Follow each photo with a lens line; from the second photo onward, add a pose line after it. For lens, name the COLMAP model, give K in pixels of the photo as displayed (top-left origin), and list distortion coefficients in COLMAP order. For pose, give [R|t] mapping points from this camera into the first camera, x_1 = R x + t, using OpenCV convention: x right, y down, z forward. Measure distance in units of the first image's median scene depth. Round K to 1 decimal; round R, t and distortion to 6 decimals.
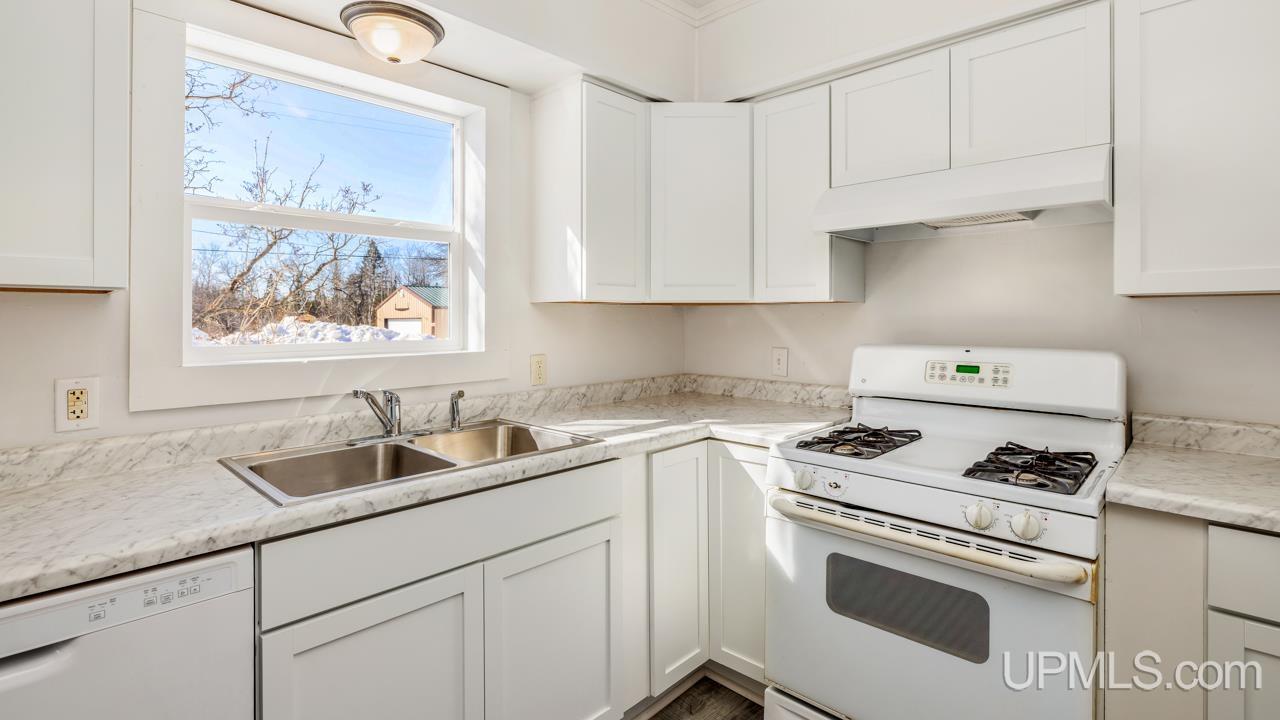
lens RADIAL K [[595.5, 0, 641.1], [0, 595.5, 331.7], [0, 0, 1]] dist [-0.001152, -0.000188]
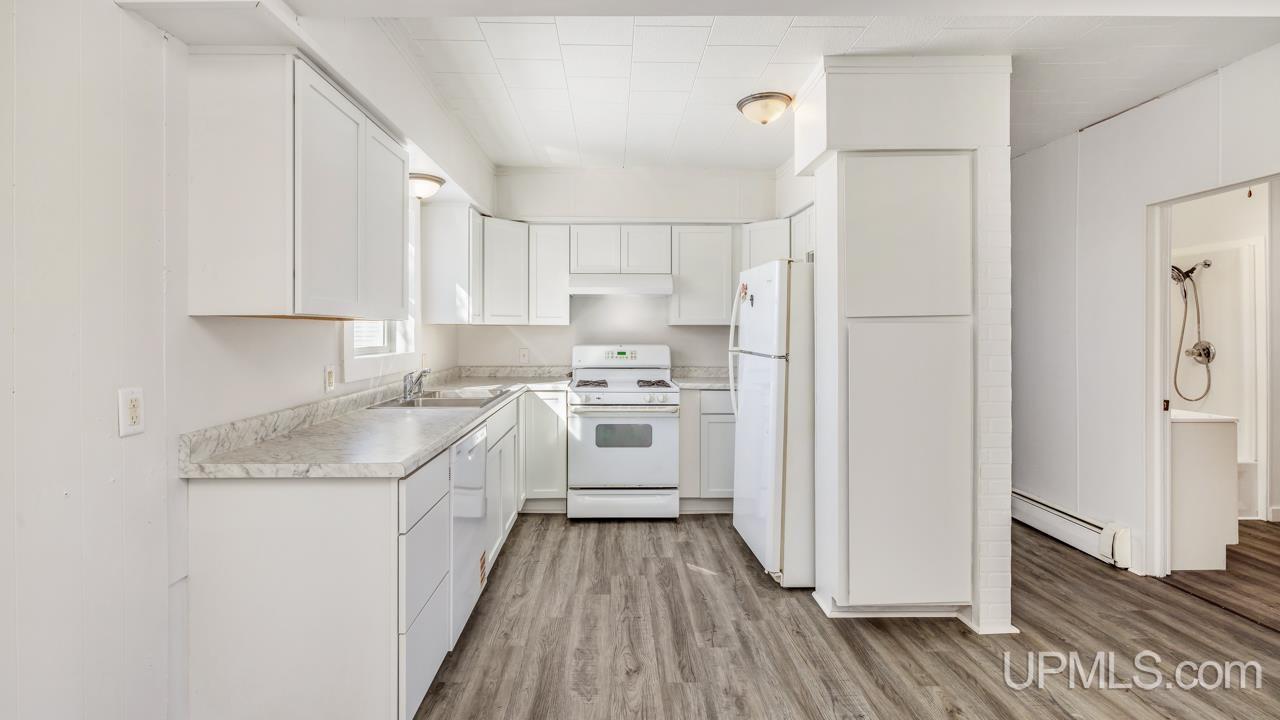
lens RADIAL K [[595.5, 0, 641.1], [0, 595.5, 331.7], [0, 0, 1]] dist [-0.001152, -0.000188]
pose [[0.687040, 0.000498, 0.726619, -1.241042], [0.016373, 0.999735, -0.016166, 0.014629], [-0.726435, 0.023003, 0.686850, -0.791839]]
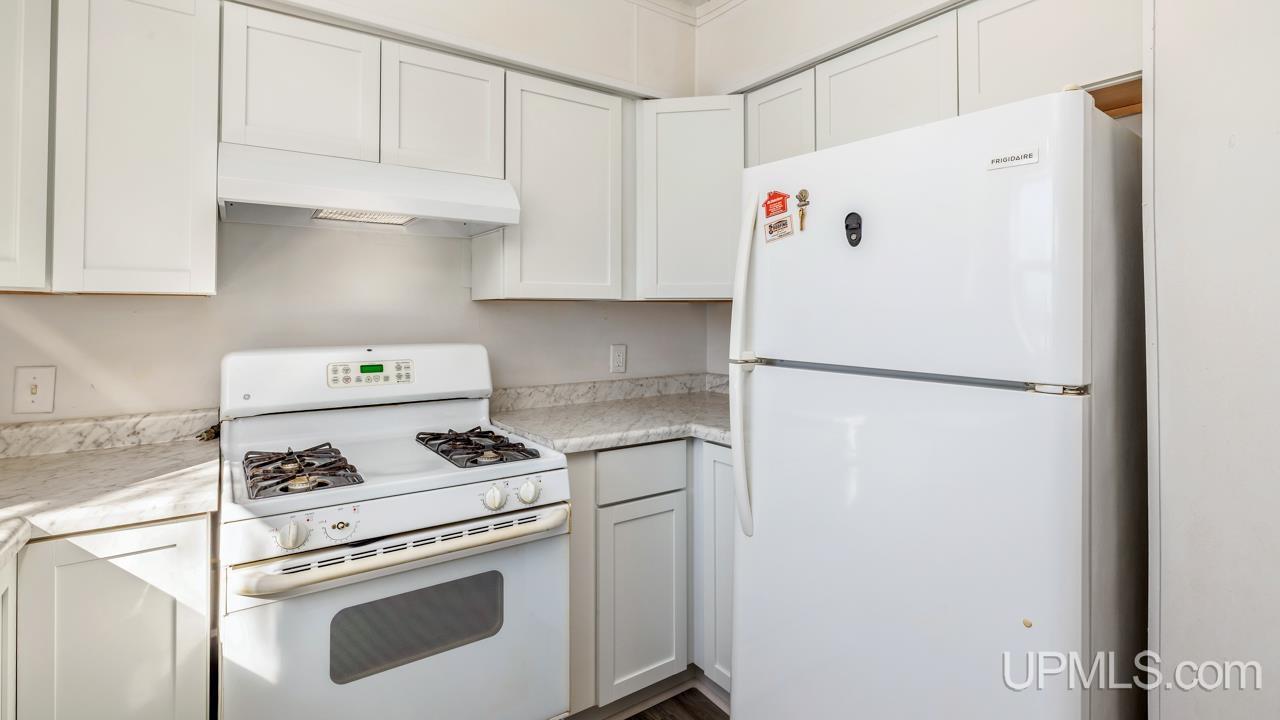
lens RADIAL K [[596.3, 0, 640.3], [0, 596.3, 305.7], [0, 0, 1]] dist [-0.002938, -0.000506]
pose [[0.195095, 0.014434, 0.980678, -0.341013], [0.024579, 0.999506, -0.019601, -0.010849], [-0.980476, 0.027928, 0.194644, 0.386947]]
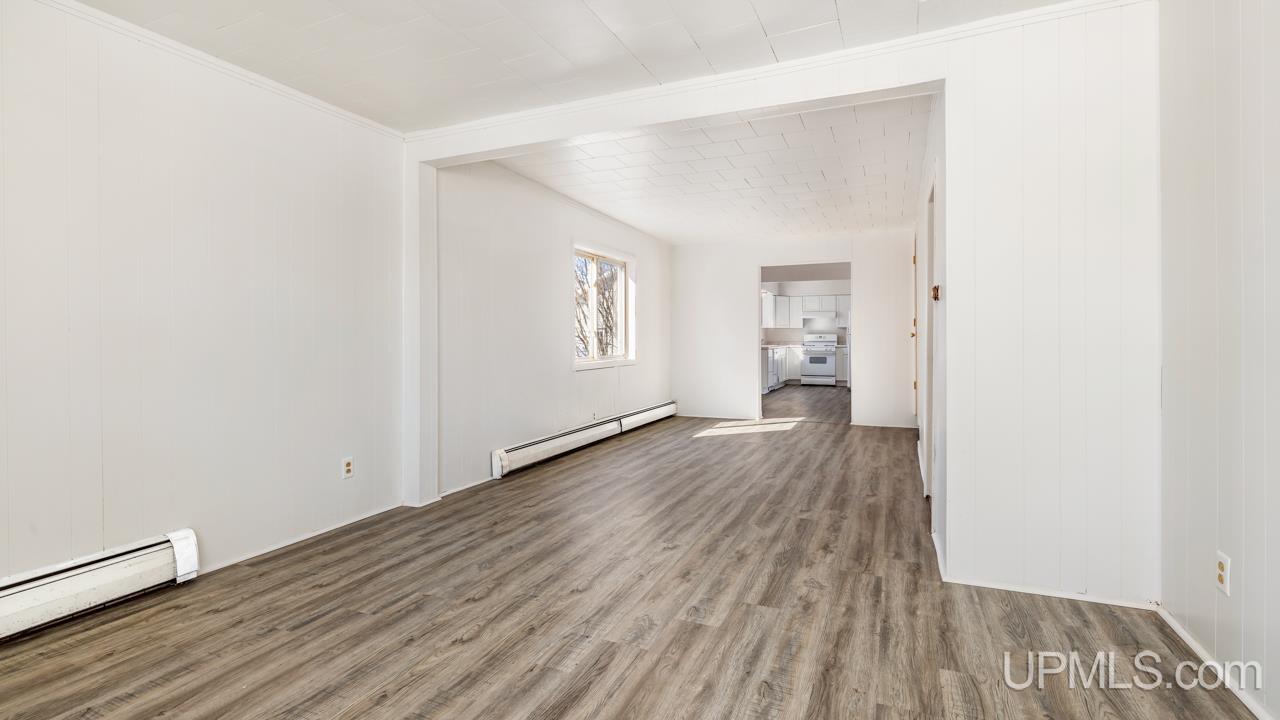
lens RADIAL K [[595.5, 0, 641.1], [0, 595.5, 331.7], [0, 0, 1]] dist [-0.001152, -0.000188]
pose [[0.935019, -0.002474, 0.354590, -4.502809], [0.013589, 0.999491, -0.028860, 0.192985], [-0.354338, 0.031803, 0.934576, -5.567676]]
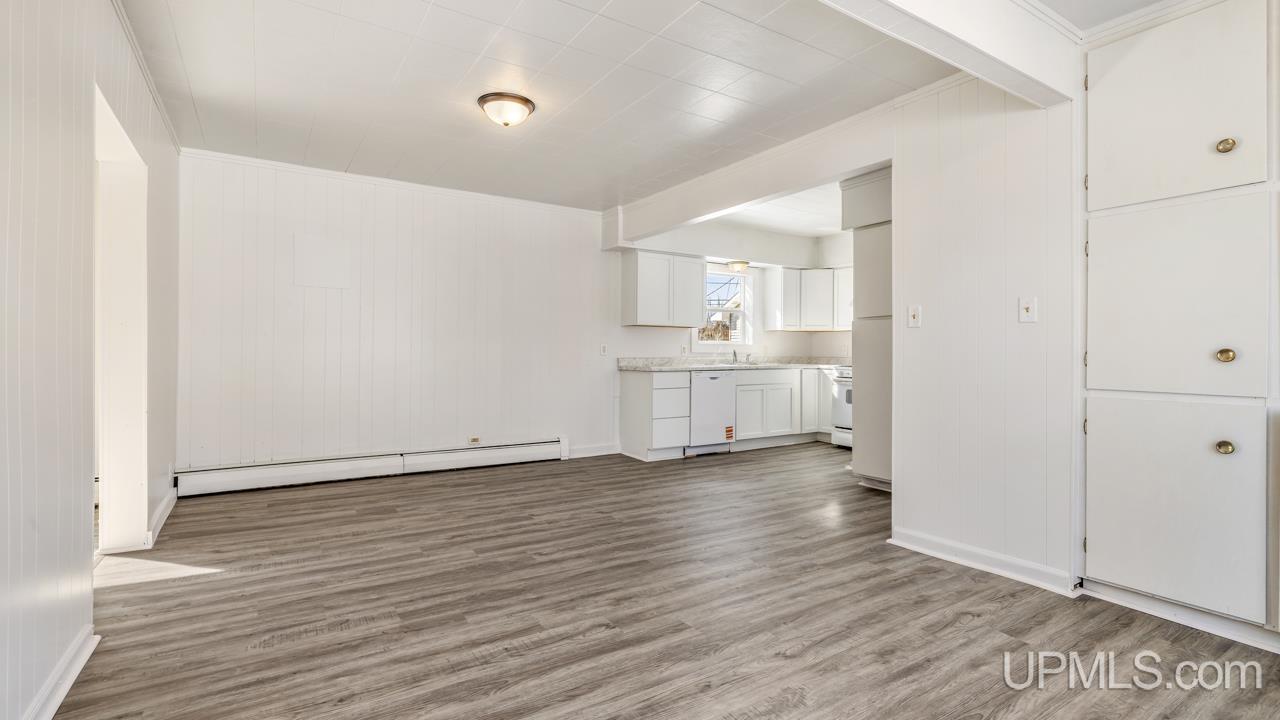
lens RADIAL K [[580.4, 0, 640.0], [0, 580.4, 360.0], [0, 0, 1]] dist [-0.000530, -0.000039]
pose [[0.976760, 0.007101, -0.214218, -0.205337], [-0.011111, 0.999785, -0.017520, 0.222454], [0.214048, 0.019493, 0.976629, -2.952918]]
